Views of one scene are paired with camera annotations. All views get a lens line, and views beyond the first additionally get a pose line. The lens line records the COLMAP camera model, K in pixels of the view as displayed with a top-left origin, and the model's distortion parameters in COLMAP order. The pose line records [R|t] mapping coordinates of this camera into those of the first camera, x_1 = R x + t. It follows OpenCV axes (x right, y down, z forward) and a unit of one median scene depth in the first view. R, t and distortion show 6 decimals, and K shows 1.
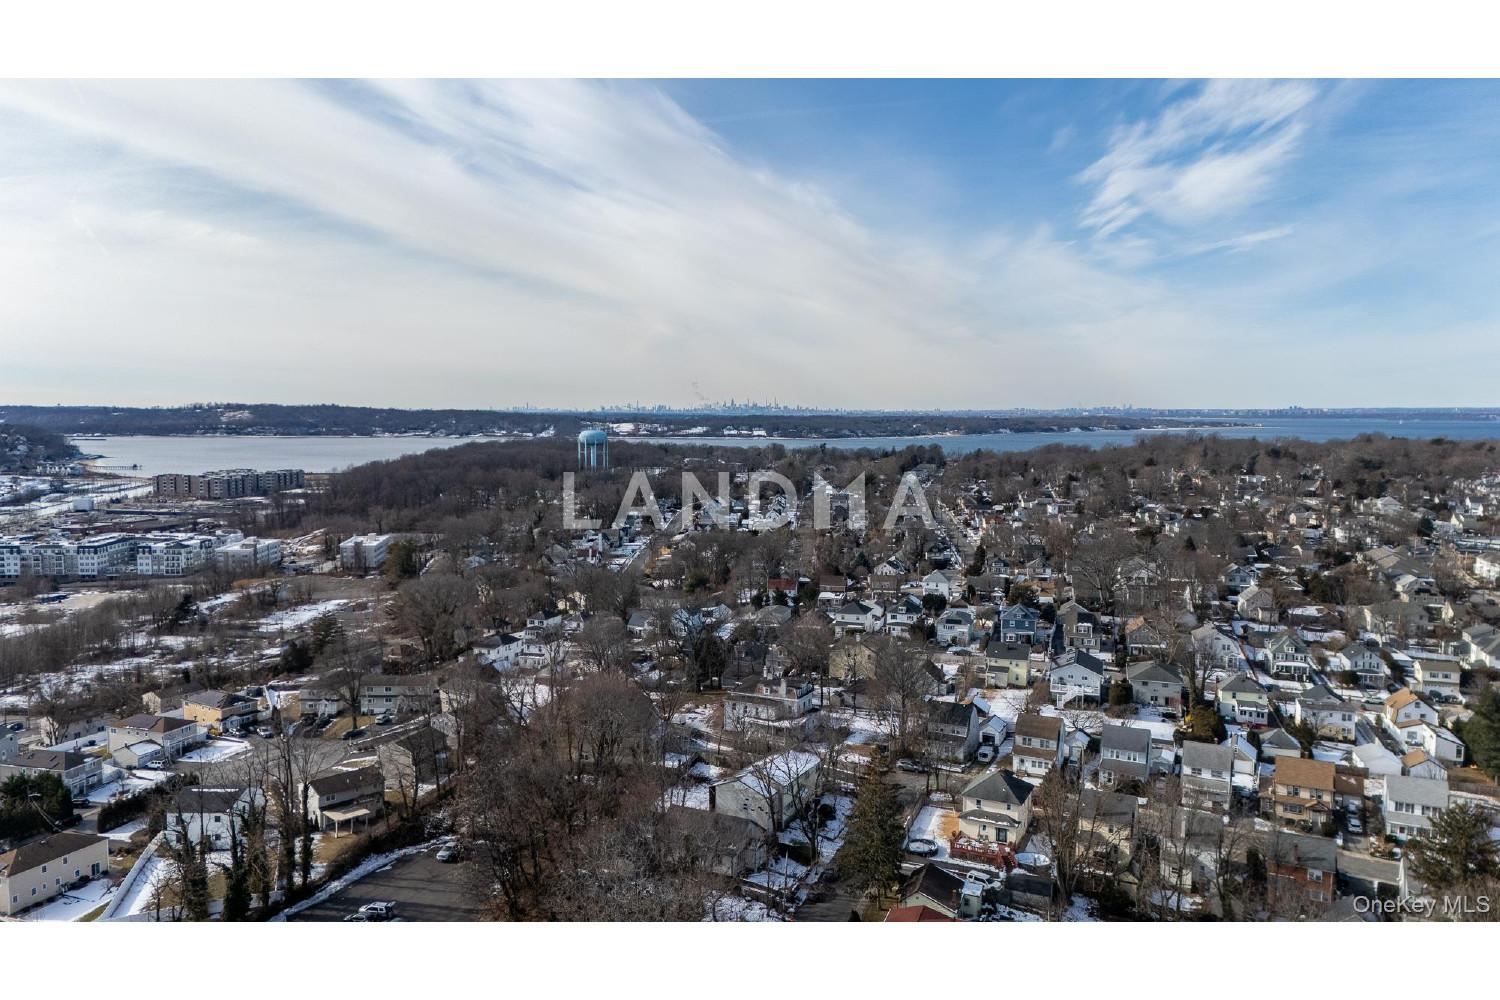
lens RADIAL K [[1086.6, 0, 752.8], [0, 1086.6, 503.8], [0, 0, 1]] dist [0.078707, -0.062179]
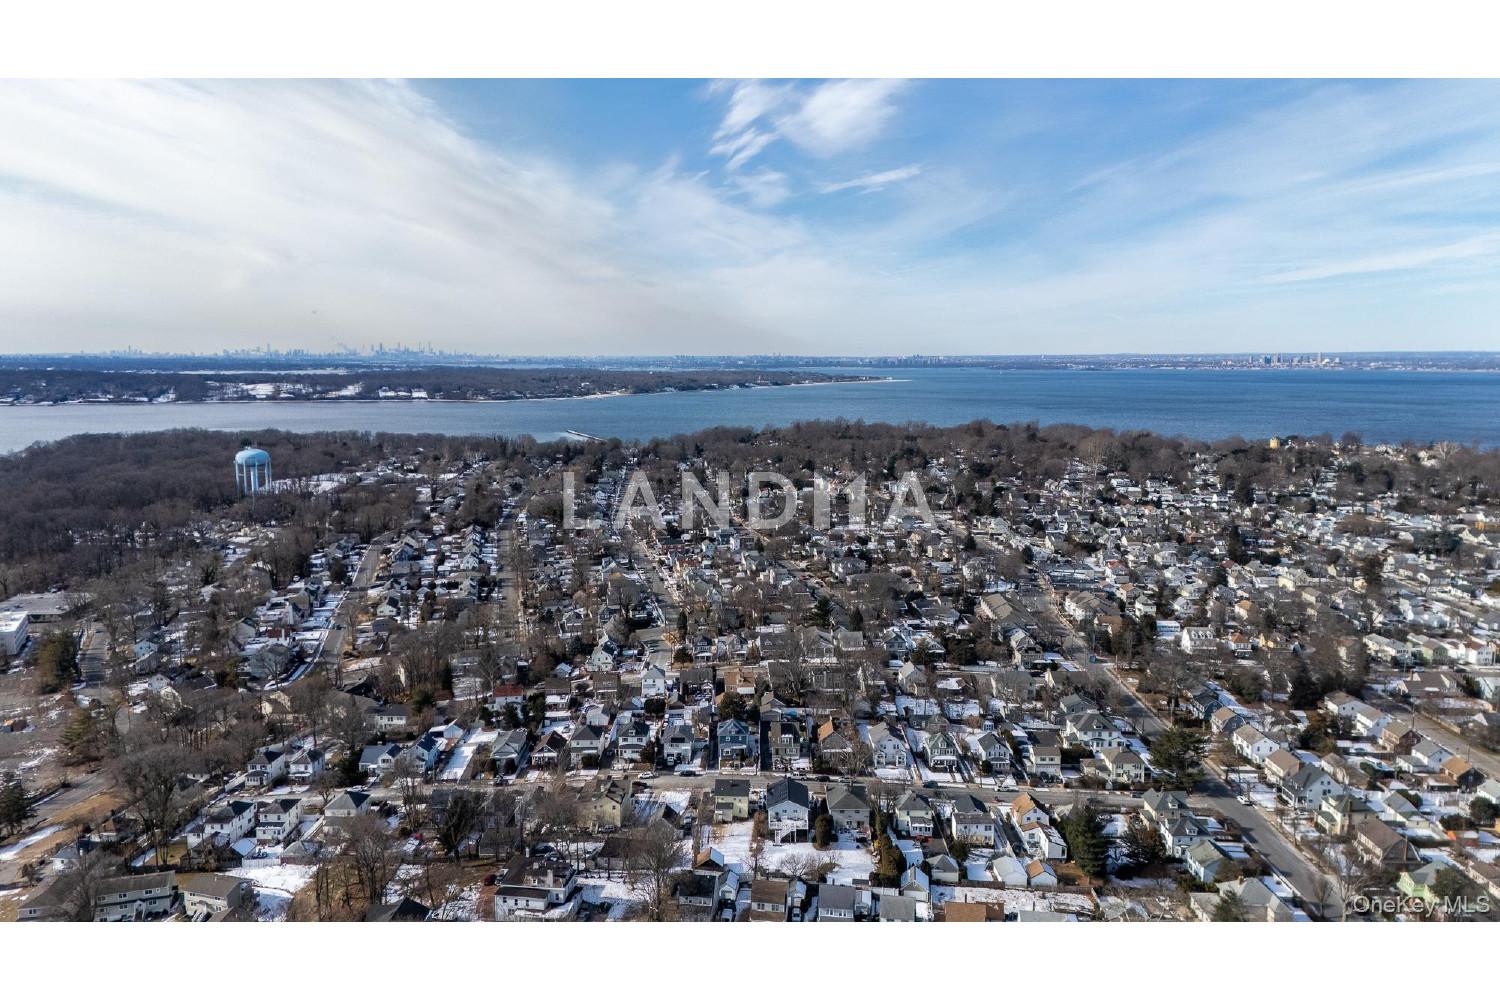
lens RADIAL K [[1086.6, 0, 751.8], [0, 1086.6, 495.2], [0, 0, 1]] dist [0.078707, -0.062179]
pose [[0.953265, -0.051114, 0.297782, -0.066271], [0.036018, 0.997783, 0.055967, -0.204630], [-0.299982, -0.042626, 0.952992, -0.092191]]
